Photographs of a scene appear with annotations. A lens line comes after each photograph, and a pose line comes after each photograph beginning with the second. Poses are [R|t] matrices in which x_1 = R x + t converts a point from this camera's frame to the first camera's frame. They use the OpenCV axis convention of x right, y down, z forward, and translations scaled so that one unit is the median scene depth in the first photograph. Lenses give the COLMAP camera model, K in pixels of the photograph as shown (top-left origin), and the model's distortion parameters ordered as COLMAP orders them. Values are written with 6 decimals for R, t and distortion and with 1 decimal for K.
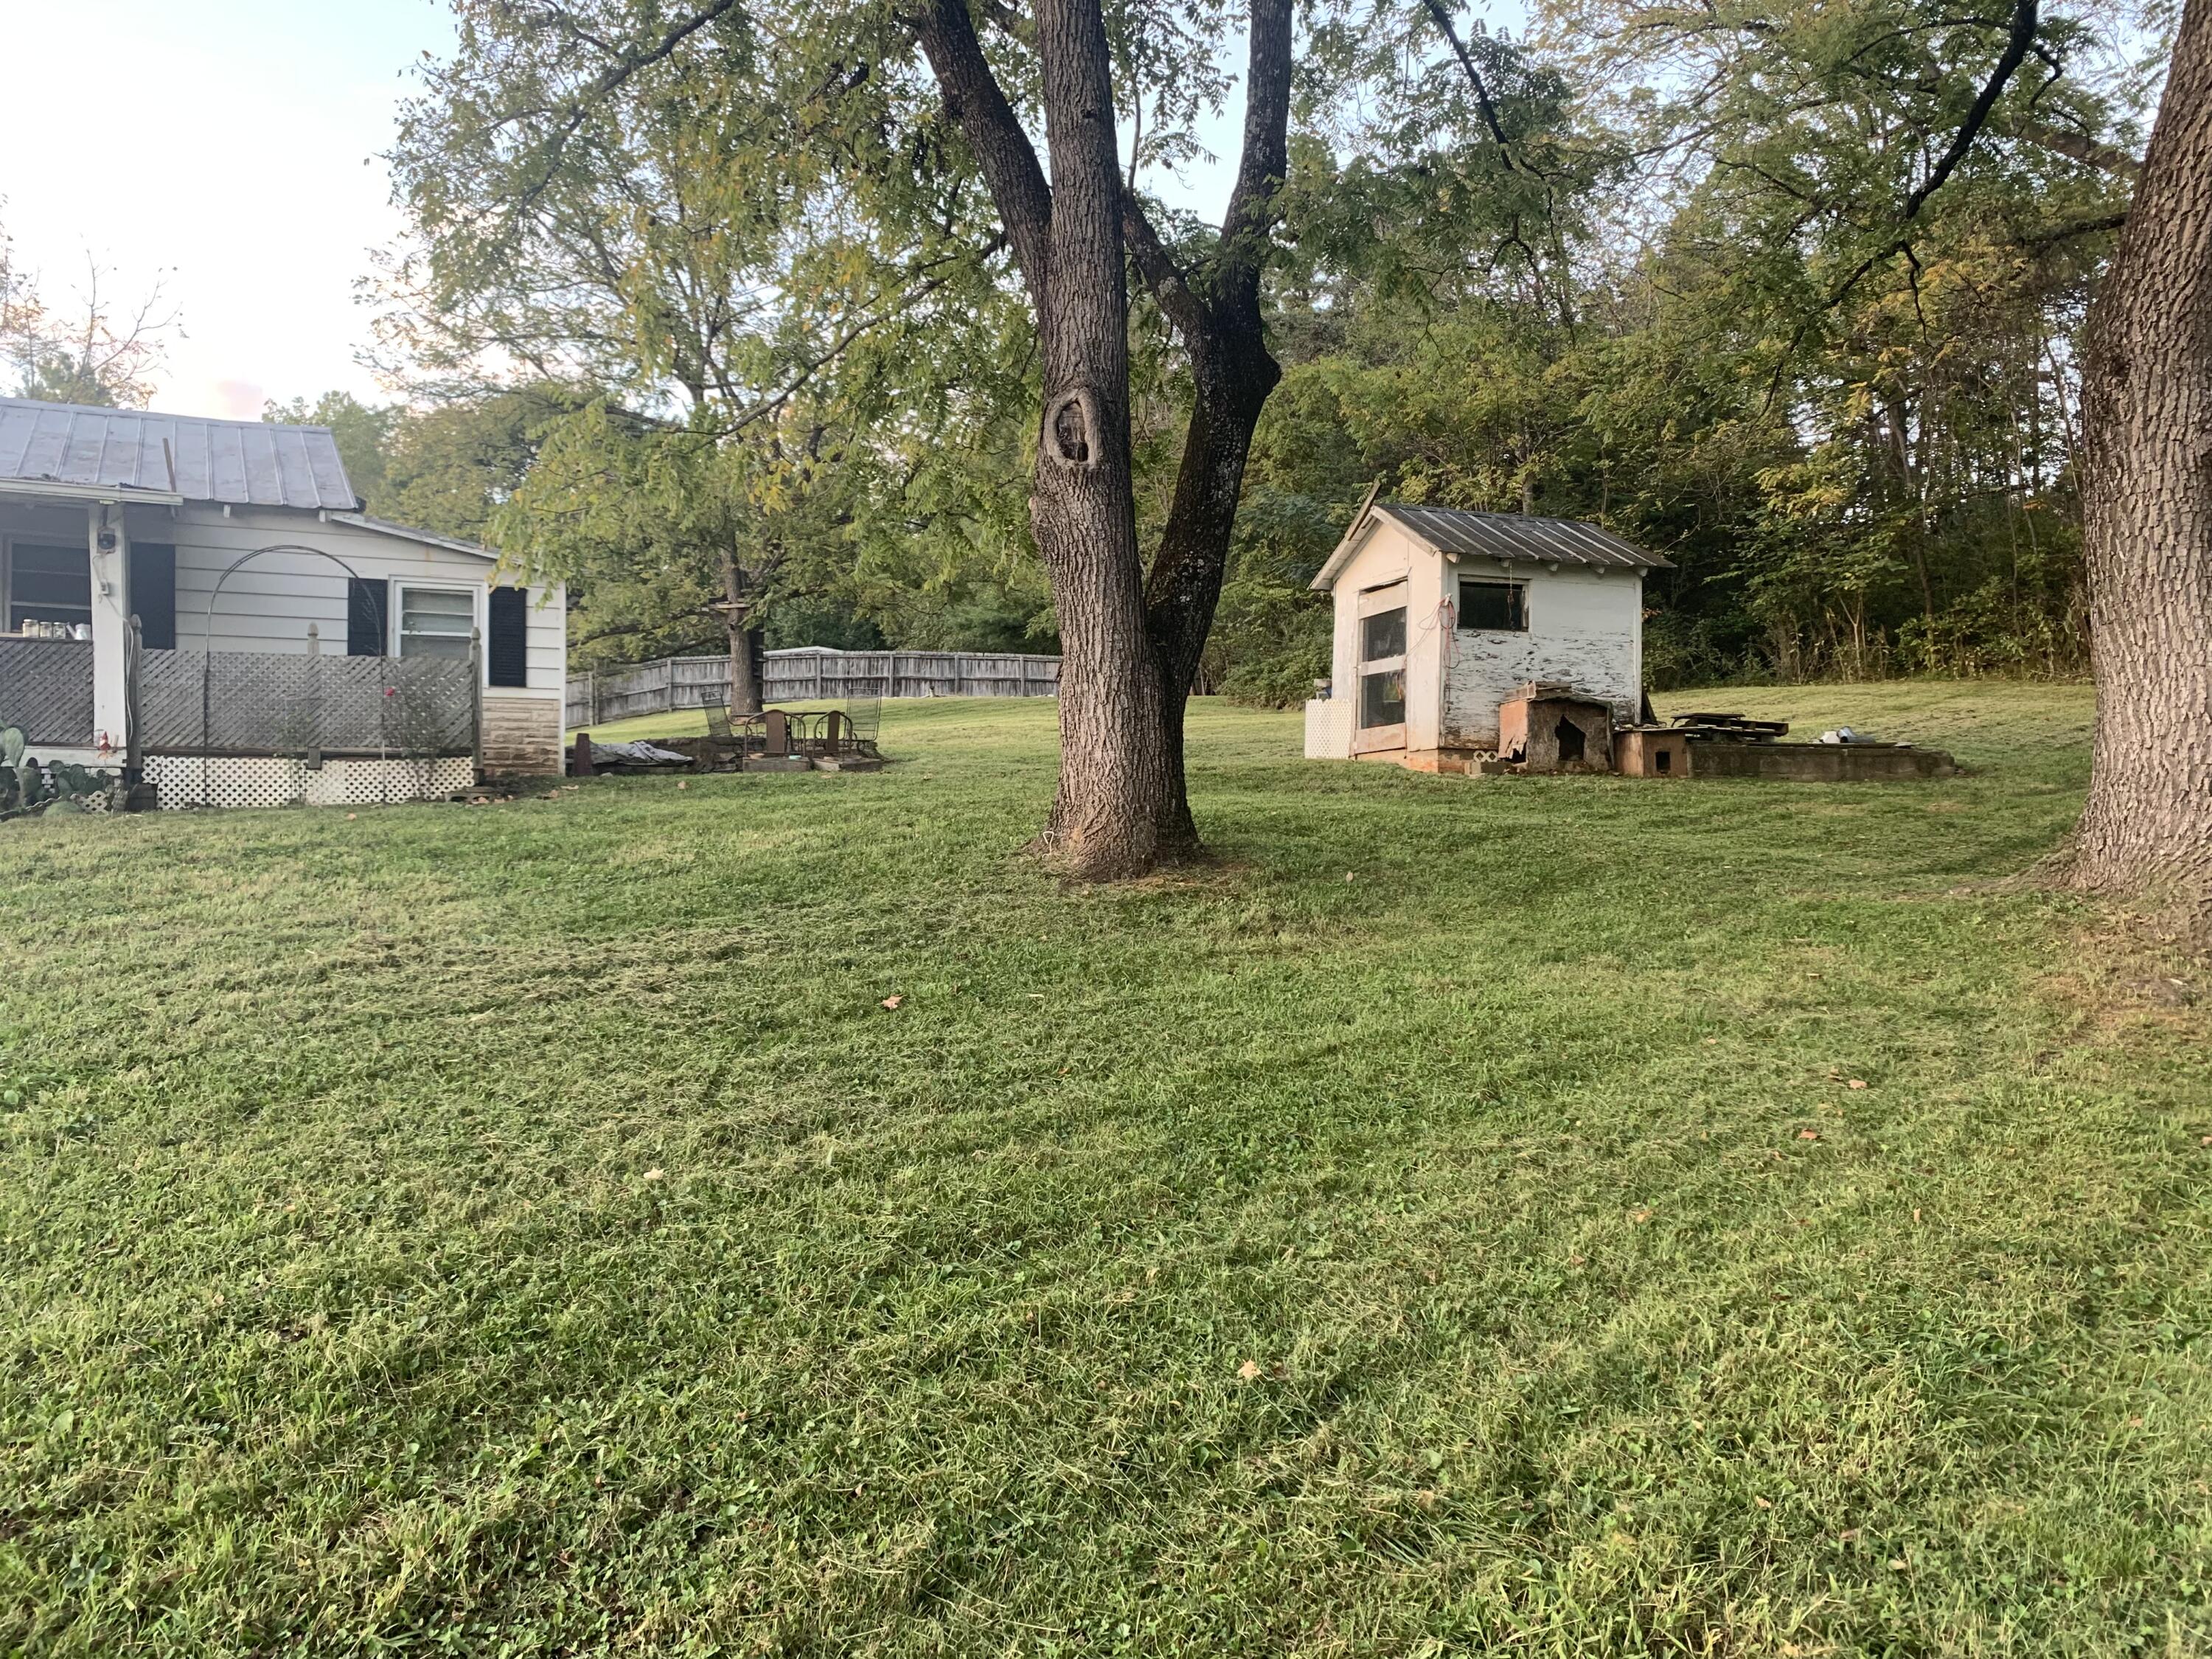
lens RADIAL K [[1754.0, 0, 1095.6], [0, 1754.0, 827.0], [0, 0, 1]] dist [0.072193, -0.005718]
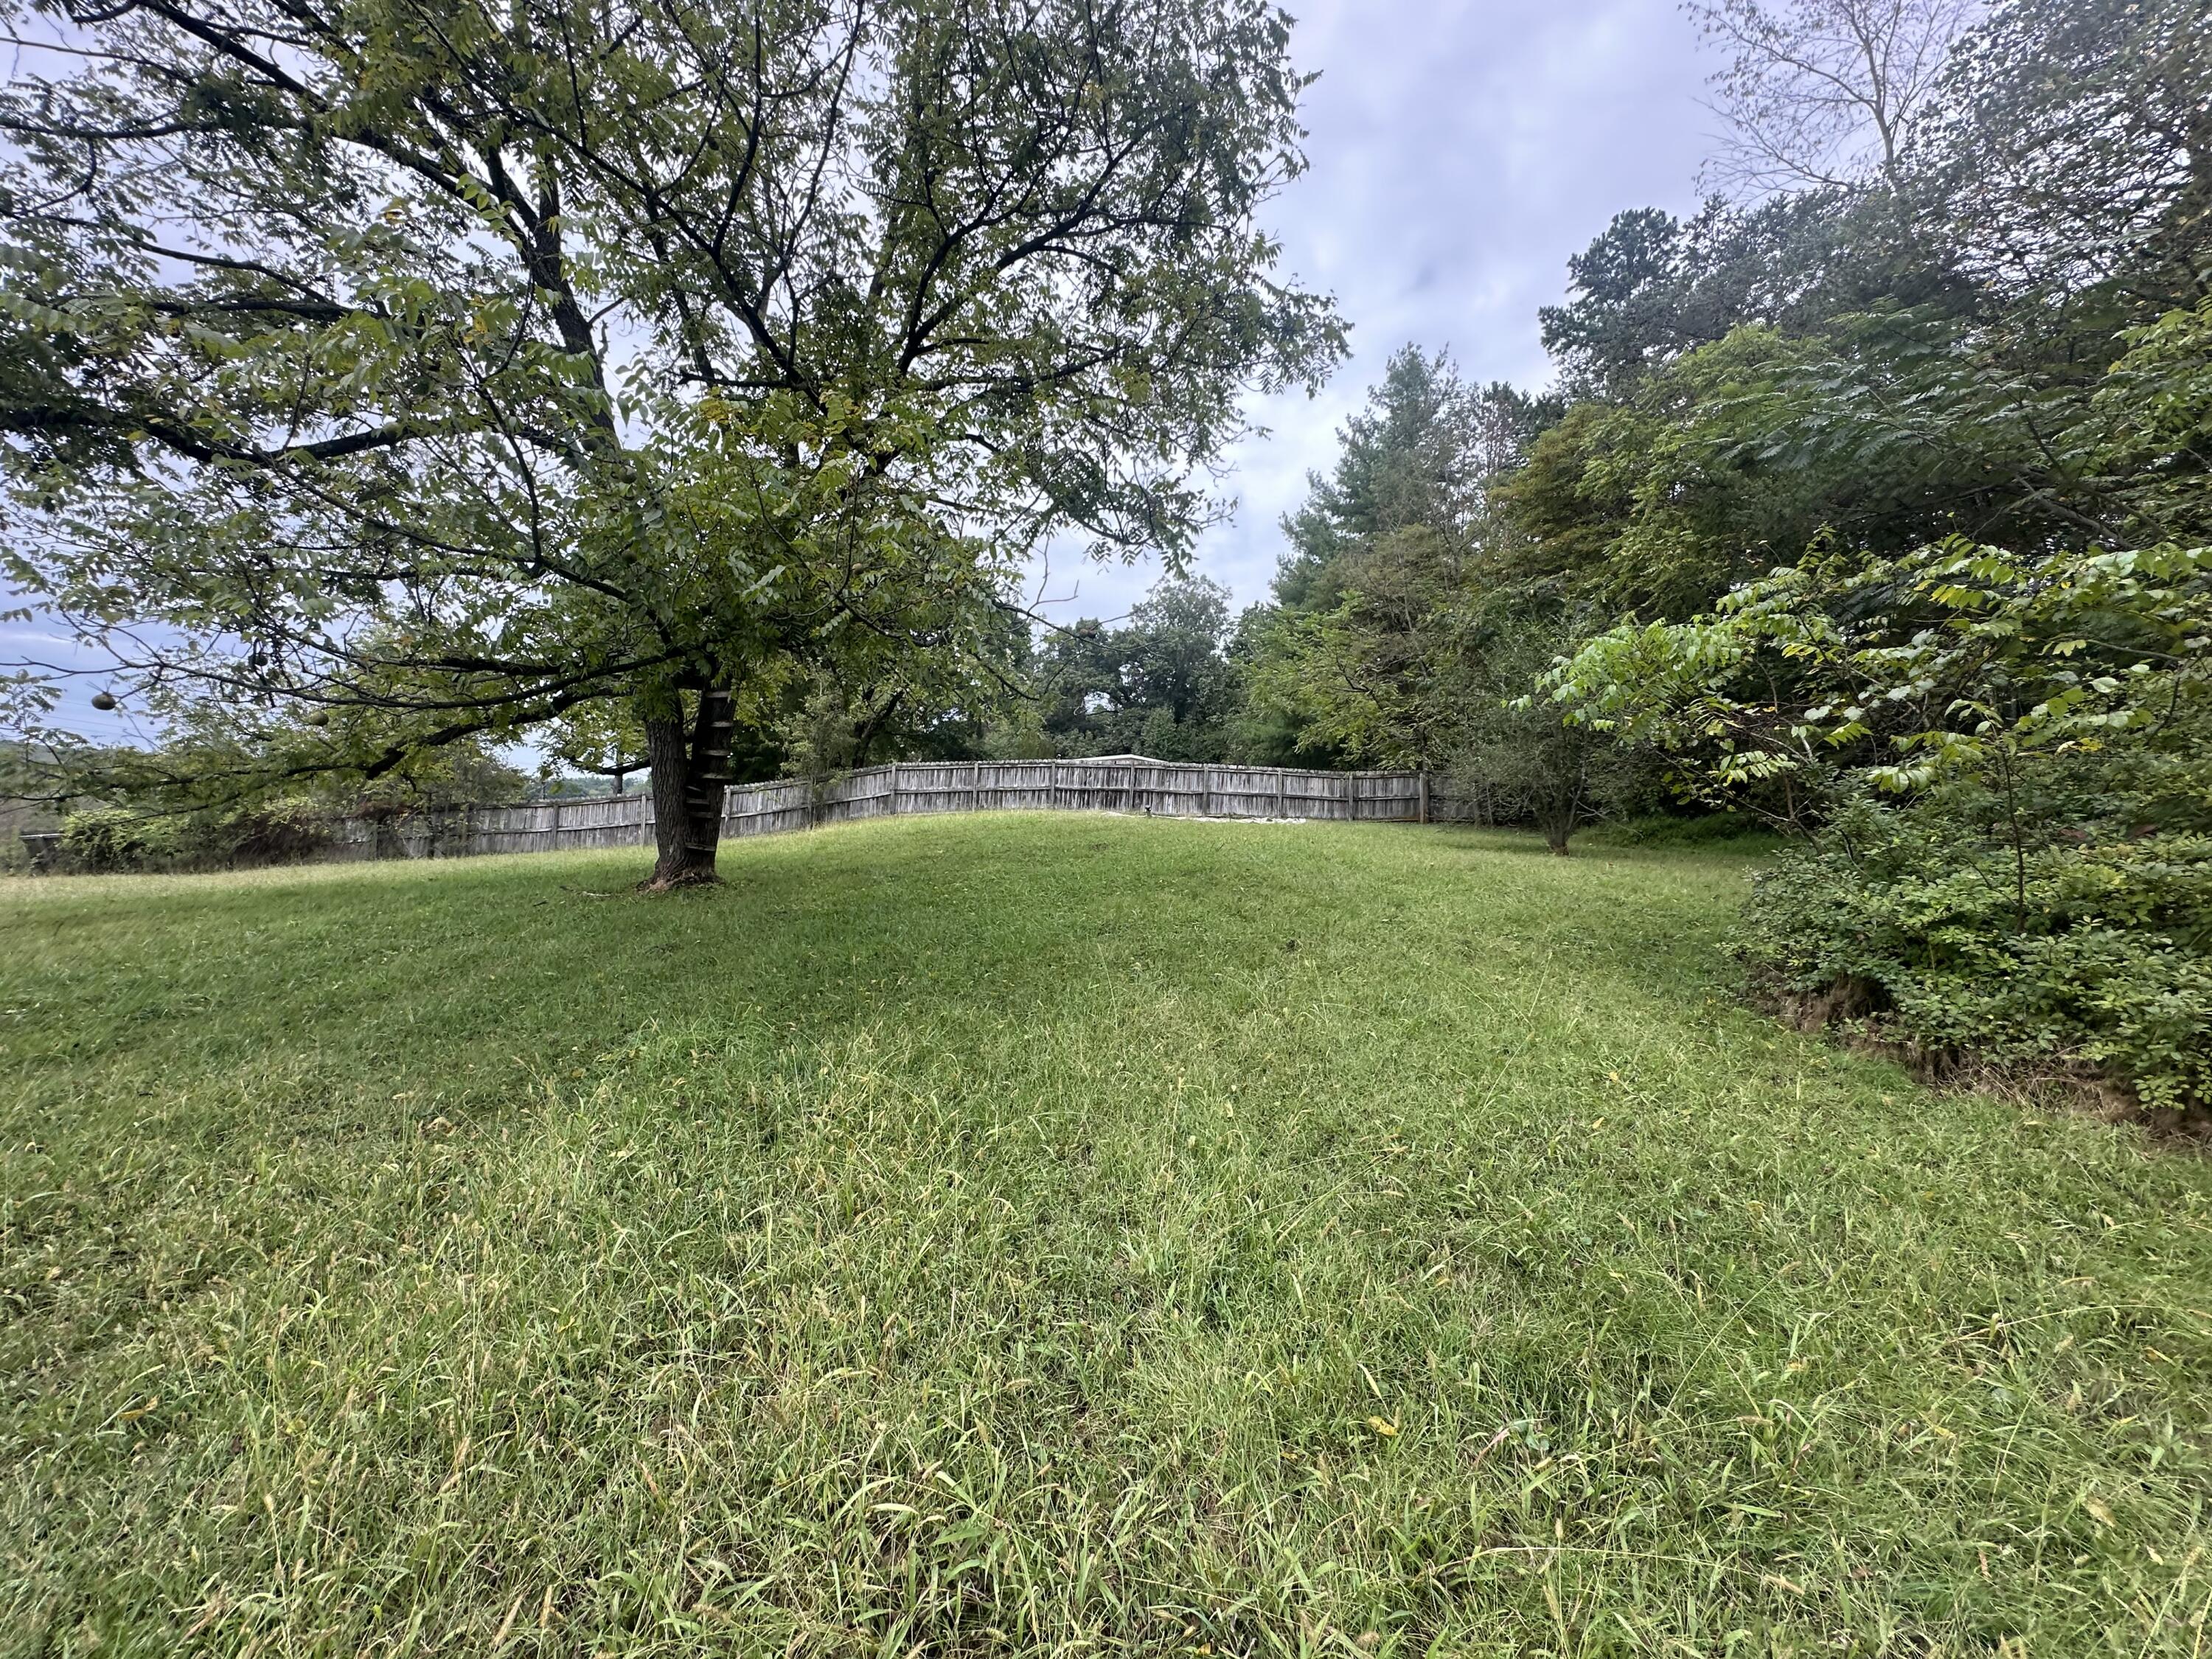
lens RADIAL K [[881.4, 0, 1099.8], [0, 881.4, 836.7], [0, 0, 1]] dist [-0.000554, 0.000823]
pose [[0.956148, 0.046797, -0.289120, 0.007911], [-0.051828, 0.998608, -0.009767, -0.175641], [0.288260, 0.024323, 0.957243, 1.759214]]
